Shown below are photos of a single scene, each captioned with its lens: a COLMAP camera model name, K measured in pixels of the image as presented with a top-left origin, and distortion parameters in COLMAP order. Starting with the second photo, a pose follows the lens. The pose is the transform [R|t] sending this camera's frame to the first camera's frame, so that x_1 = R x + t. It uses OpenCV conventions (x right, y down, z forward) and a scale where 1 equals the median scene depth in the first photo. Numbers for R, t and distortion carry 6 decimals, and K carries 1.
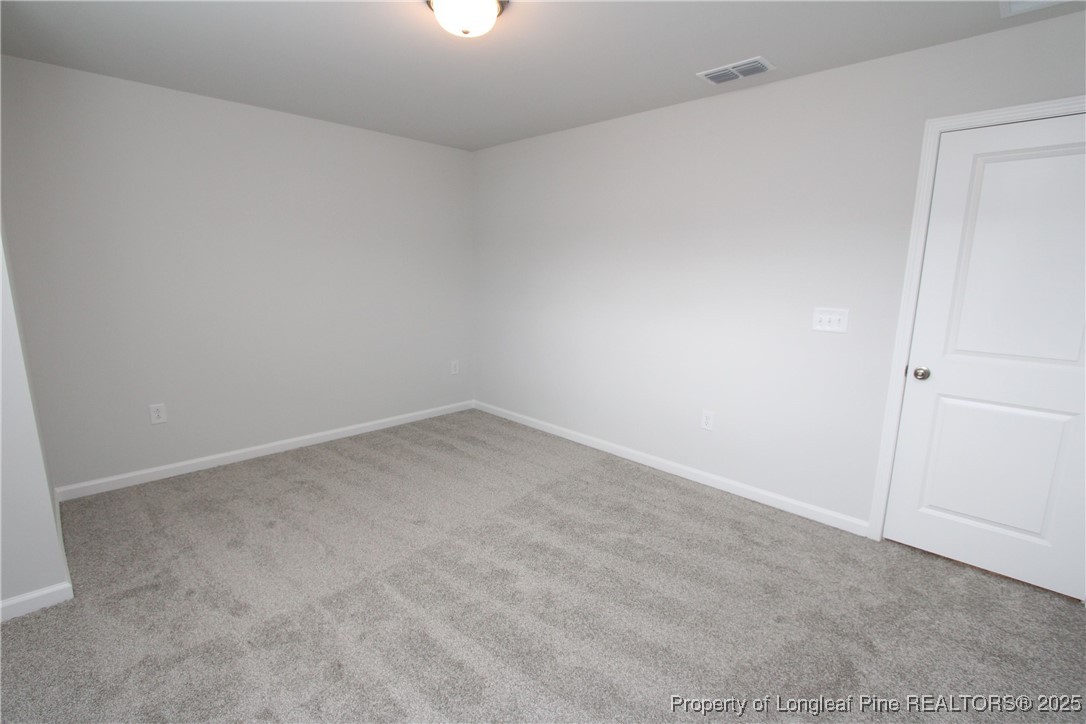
lens RADIAL K [[505.1, 0, 539.6], [0, 505.1, 364.7], [0, 0, 1]] dist [-0.029073, 0.006159]
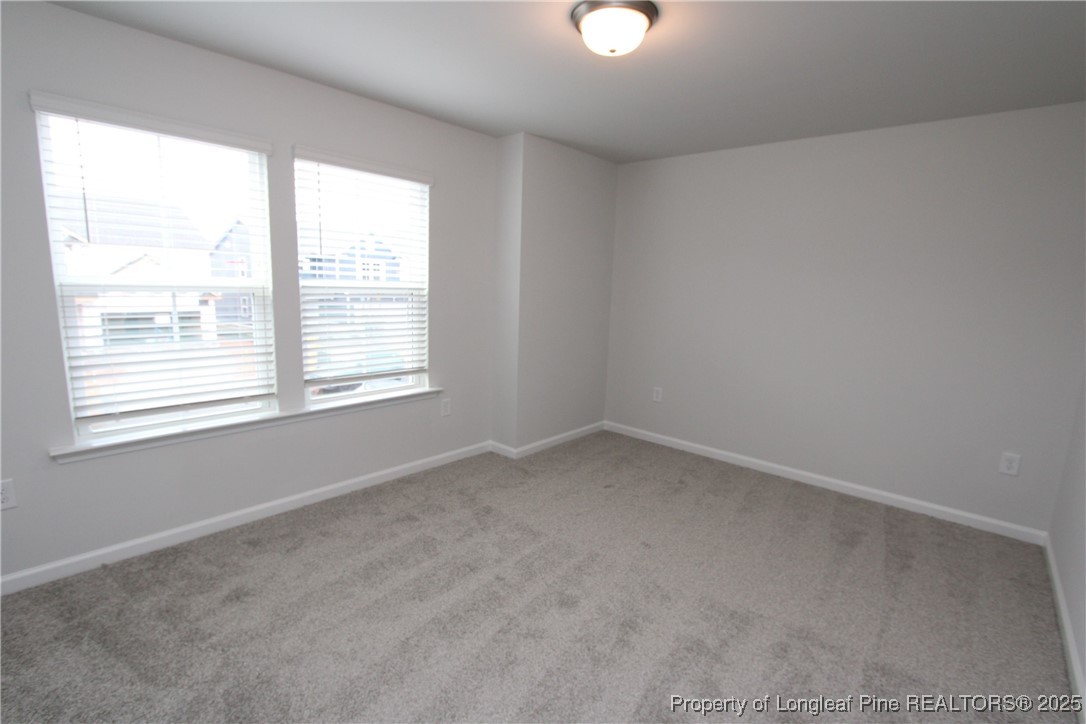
lens RADIAL K [[505.1, 0, 539.6], [0, 505.1, 364.7], [0, 0, 1]] dist [-0.029073, 0.006159]
pose [[0.053373, 0.151231, -0.987056, 0.669069], [-0.223483, 0.965202, 0.135798, -0.114085], [0.973245, 0.213342, 0.085313, 0.648229]]
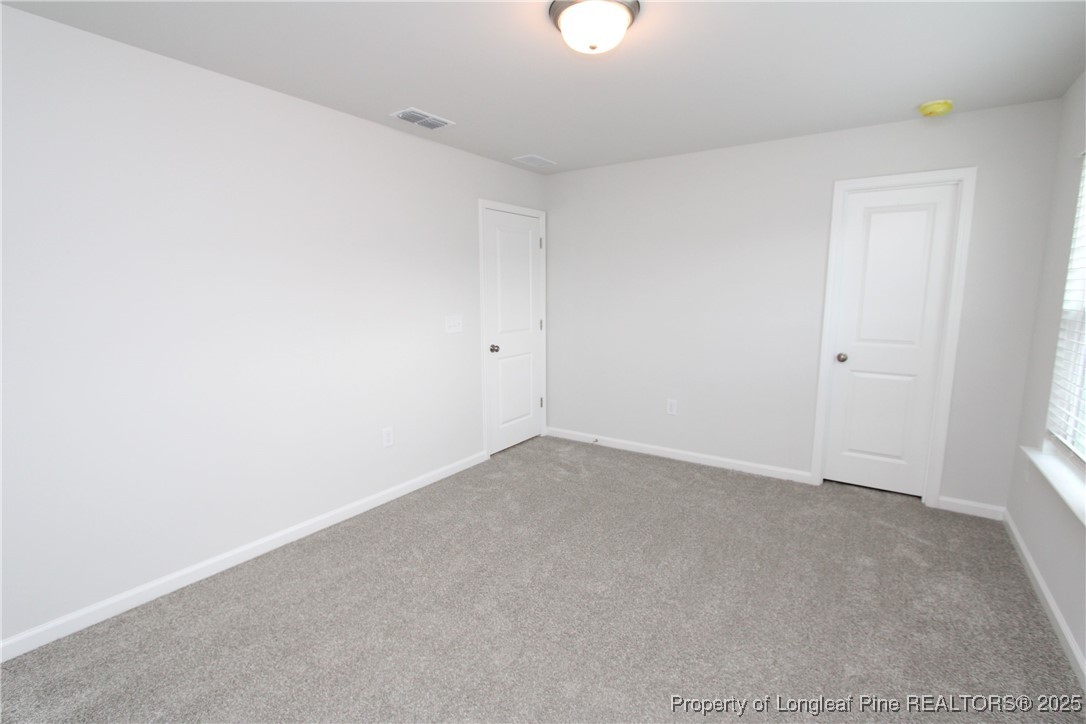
lens RADIAL K [[505.1, 0, 539.6], [0, 505.1, 364.7], [0, 0, 1]] dist [-0.029073, 0.006159]
pose [[-0.176587, -0.160828, 0.971057, -0.827404], [0.188863, 0.962693, 0.193788, -0.205926], [-0.965996, 0.217617, -0.139625, 0.976937]]
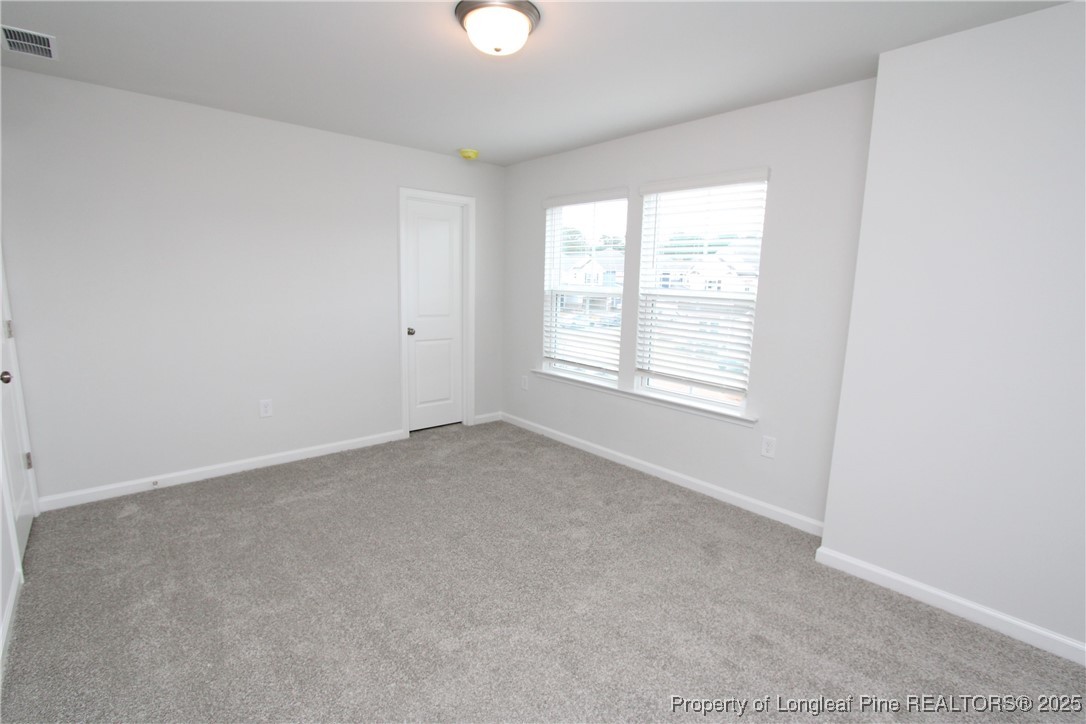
lens RADIAL K [[505.1, 0, 539.6], [0, 505.1, 364.7], [0, 0, 1]] dist [-0.029073, 0.006159]
pose [[-0.997035, -0.051467, 0.057197, -0.232603], [-0.028244, 0.936274, 0.350134, -0.304478], [-0.071573, 0.347481, -0.934952, 1.554090]]
